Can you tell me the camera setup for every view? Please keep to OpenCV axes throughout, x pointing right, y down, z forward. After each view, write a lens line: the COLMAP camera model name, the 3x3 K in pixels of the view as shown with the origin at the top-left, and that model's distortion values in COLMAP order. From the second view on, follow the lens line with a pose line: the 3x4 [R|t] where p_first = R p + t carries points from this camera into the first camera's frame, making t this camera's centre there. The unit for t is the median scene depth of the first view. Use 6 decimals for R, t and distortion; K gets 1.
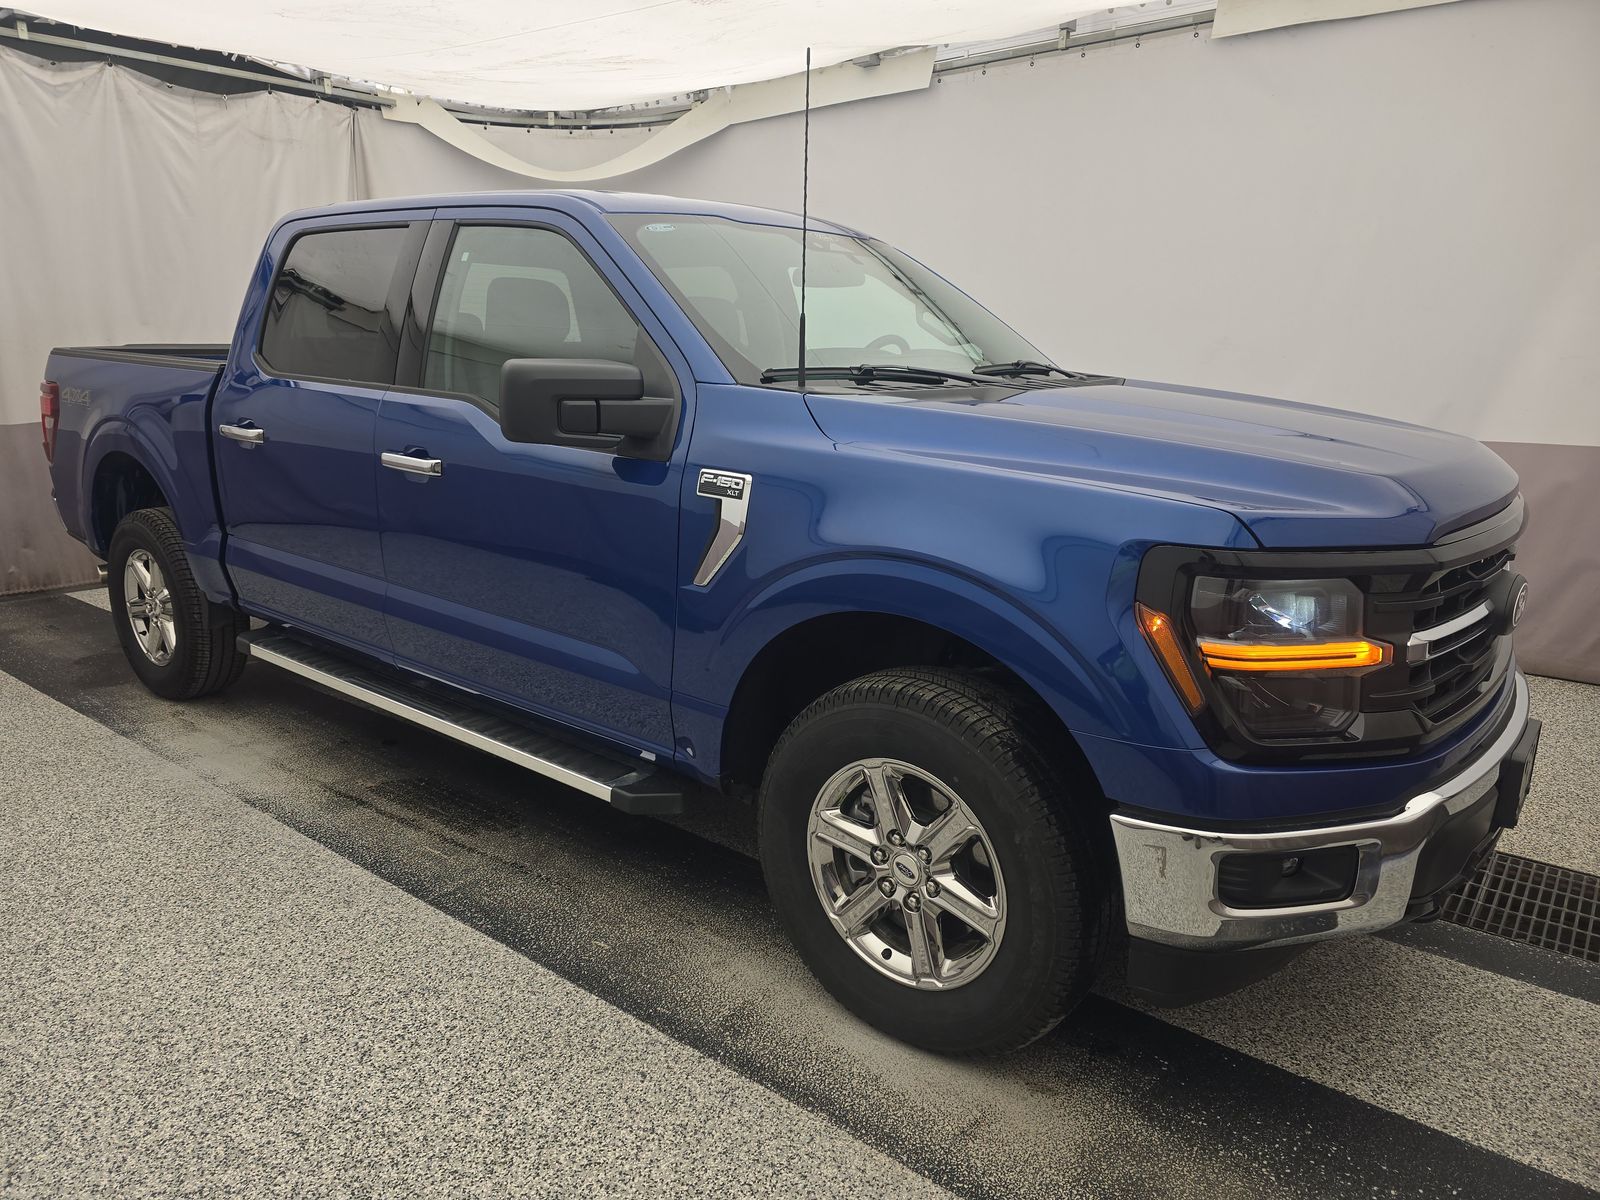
lens RADIAL K [[1091.2, 0, 798.7], [0, 1091.2, 605.1], [0, 0, 1]] dist [0.035947, -0.019865]
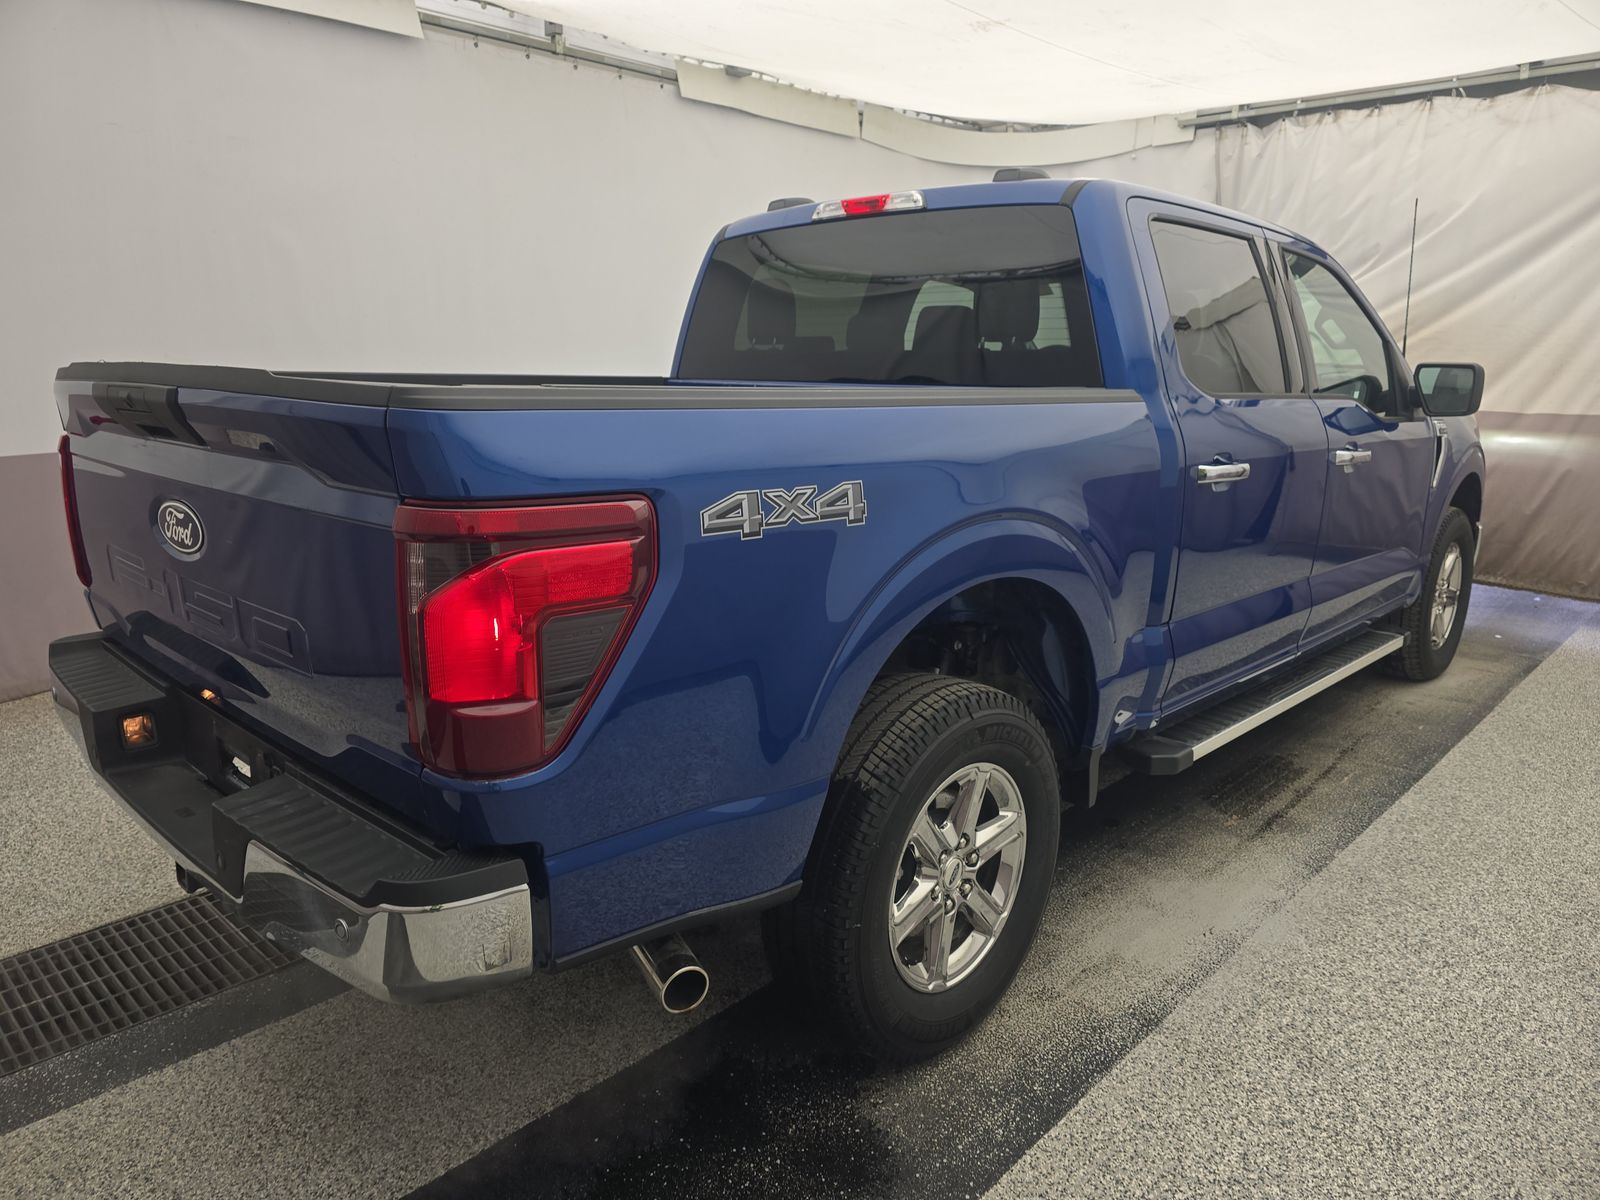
lens RADIAL K [[1091.2, 0, 804.7], [0, 1091.2, 598.6], [0, 0, 1]] dist [0.035947, -0.019865]
pose [[0.070648, -0.223683, 0.972098, -0.808502], [0.225657, 0.952853, 0.202855, -0.183400], [-0.971642, 0.205029, 0.117793, 0.752597]]
